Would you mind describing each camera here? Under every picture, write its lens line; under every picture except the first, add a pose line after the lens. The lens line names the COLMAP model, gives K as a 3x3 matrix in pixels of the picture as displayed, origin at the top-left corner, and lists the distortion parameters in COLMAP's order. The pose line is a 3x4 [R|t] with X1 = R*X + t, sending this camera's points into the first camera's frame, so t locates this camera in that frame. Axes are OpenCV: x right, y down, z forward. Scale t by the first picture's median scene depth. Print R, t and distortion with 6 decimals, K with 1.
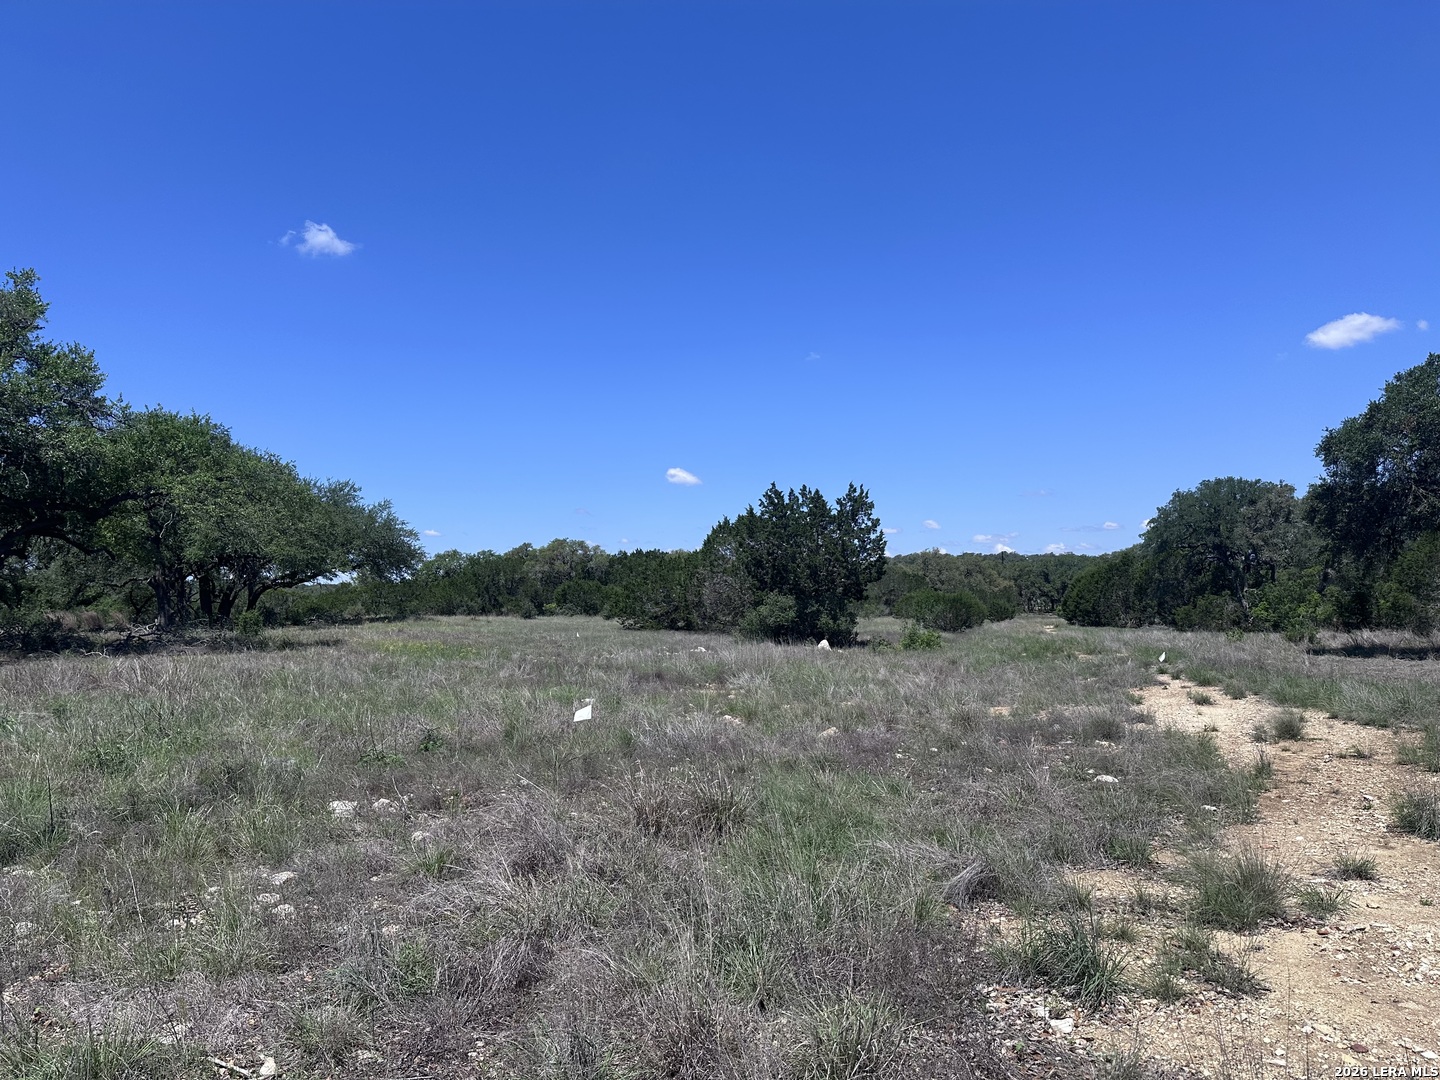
lens RADIAL K [[1015.7, 0, 723.4], [0, 1015.7, 533.5], [0, 0, 1]] dist [0.099408, -0.091974]
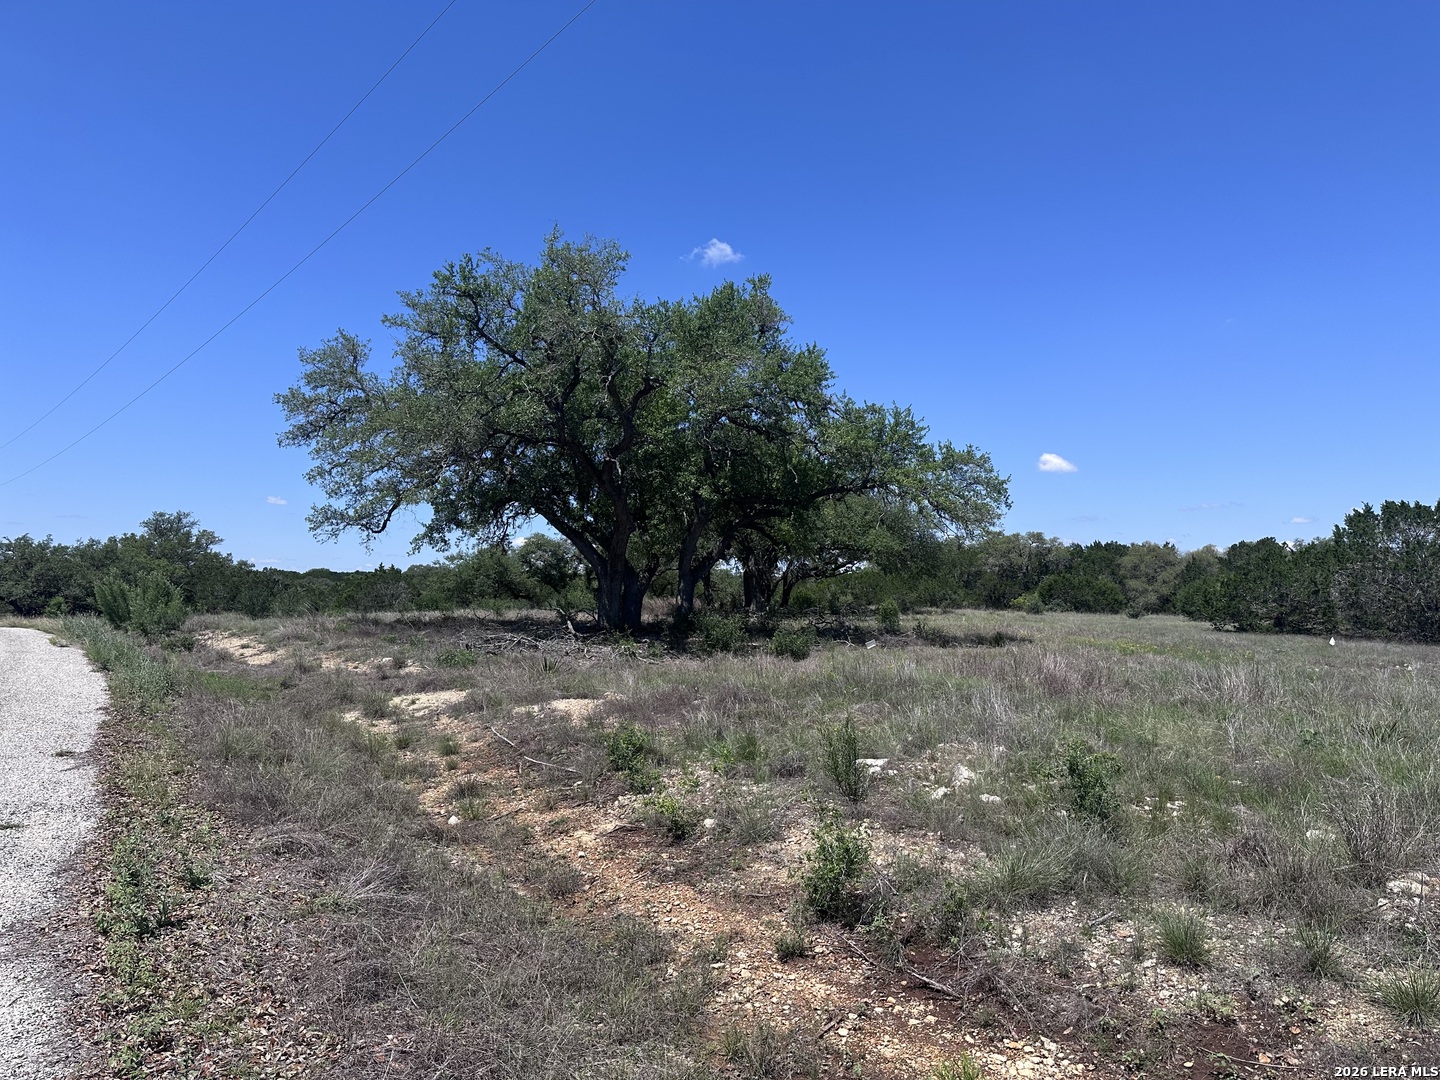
lens RADIAL K [[1015.7, 0, 723.4], [0, 1015.7, 533.5], [0, 0, 1]] dist [0.099408, -0.091974]
pose [[0.943069, -0.003792, -0.332575, -0.211297], [0.006428, 0.999956, 0.006827, -0.000700], [0.332535, -0.008576, 0.943052, 0.008302]]
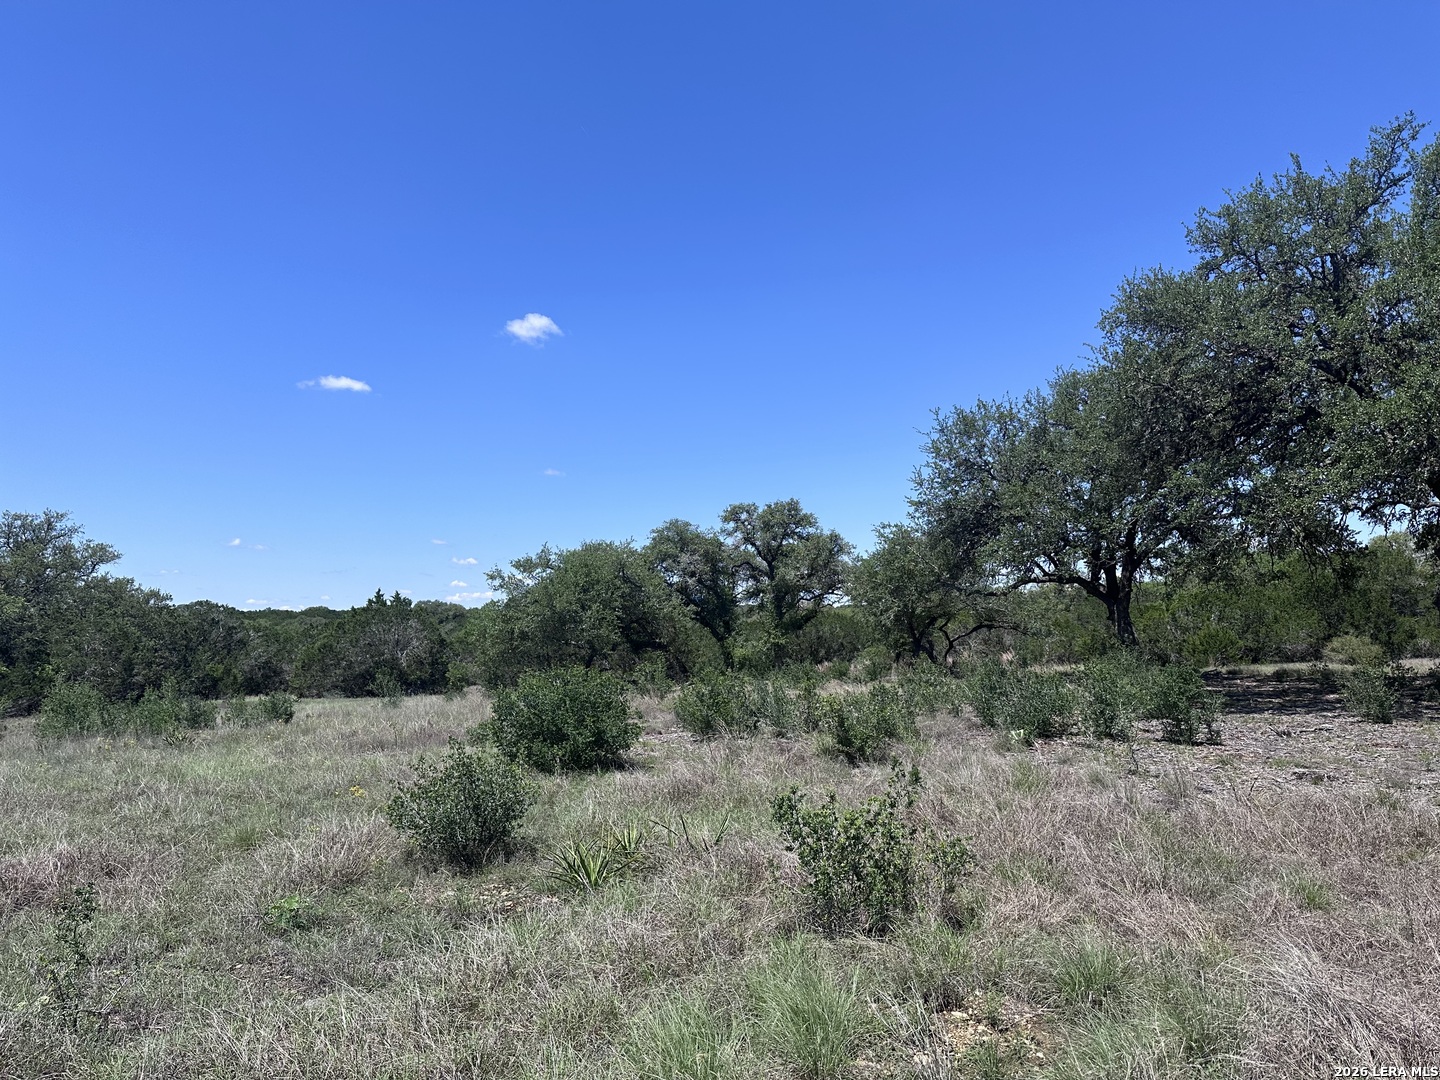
lens RADIAL K [[1015.7, 0, 723.4], [0, 1015.7, 533.5], [0, 0, 1]] dist [0.099408, -0.091974]
pose [[0.941584, -0.030649, -0.335381, -0.744207], [0.023650, 0.999409, -0.024935, 0.042686], [0.335947, 0.015546, 0.941752, 0.707079]]
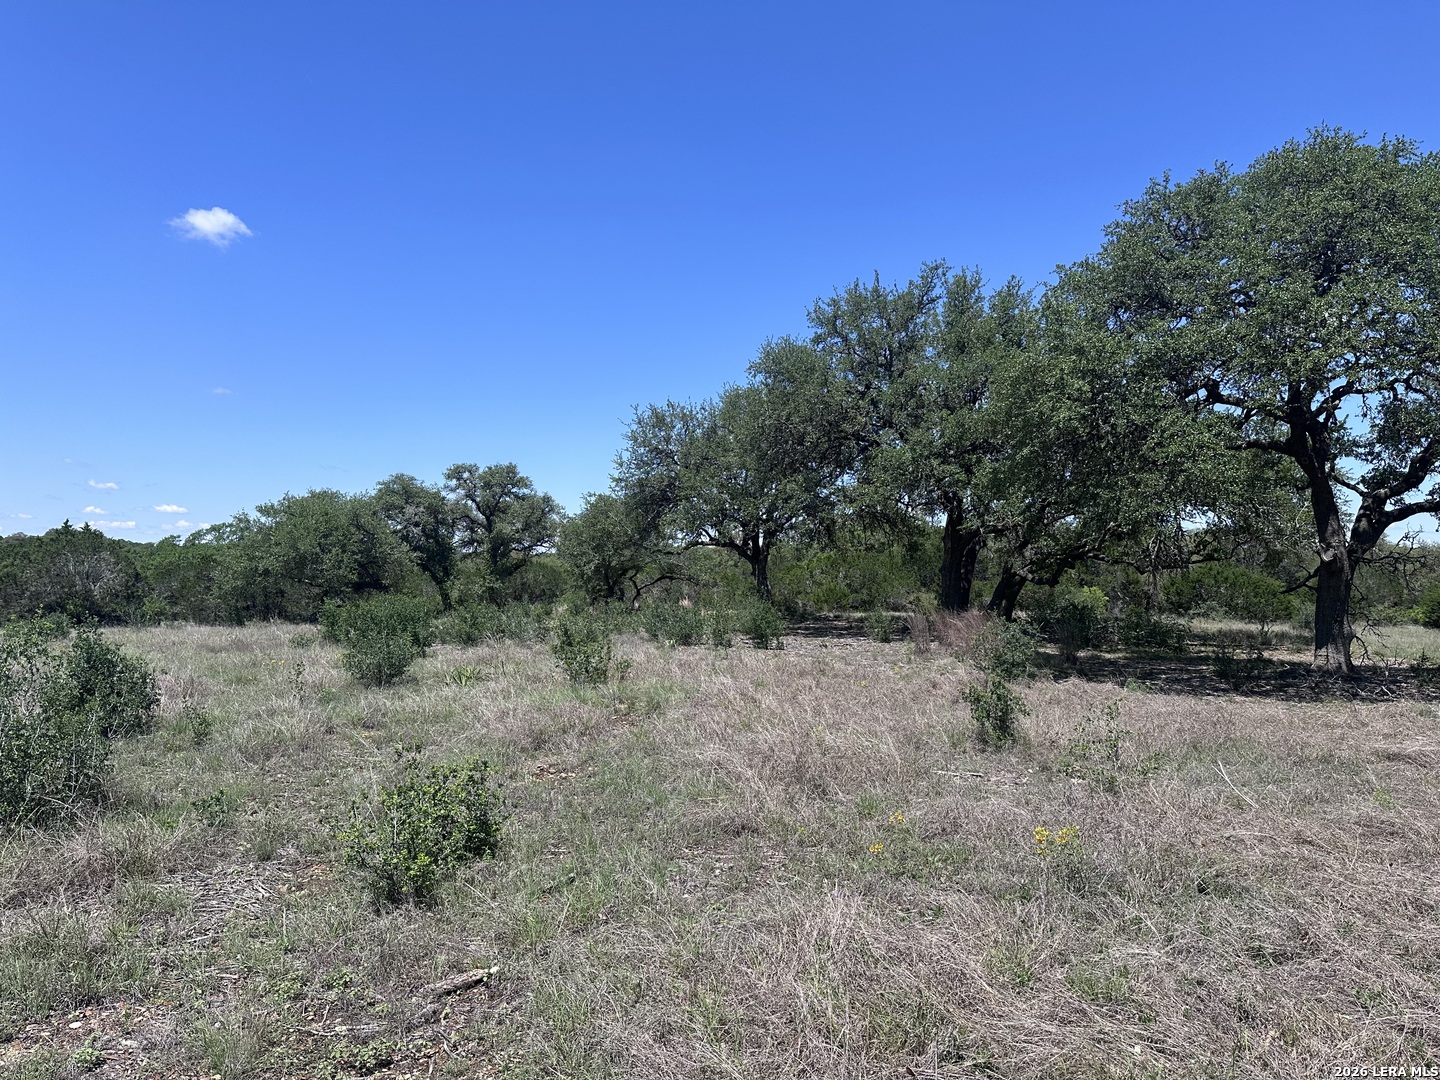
lens RADIAL K [[1015.7, 0, 723.4], [0, 1015.7, 533.5], [0, 0, 1]] dist [0.099408, -0.091974]
pose [[0.998440, 0.030966, -0.046467, -0.721432], [-0.029859, 0.999258, 0.024347, 0.031771], [0.047187, -0.022921, 0.998623, 0.550911]]
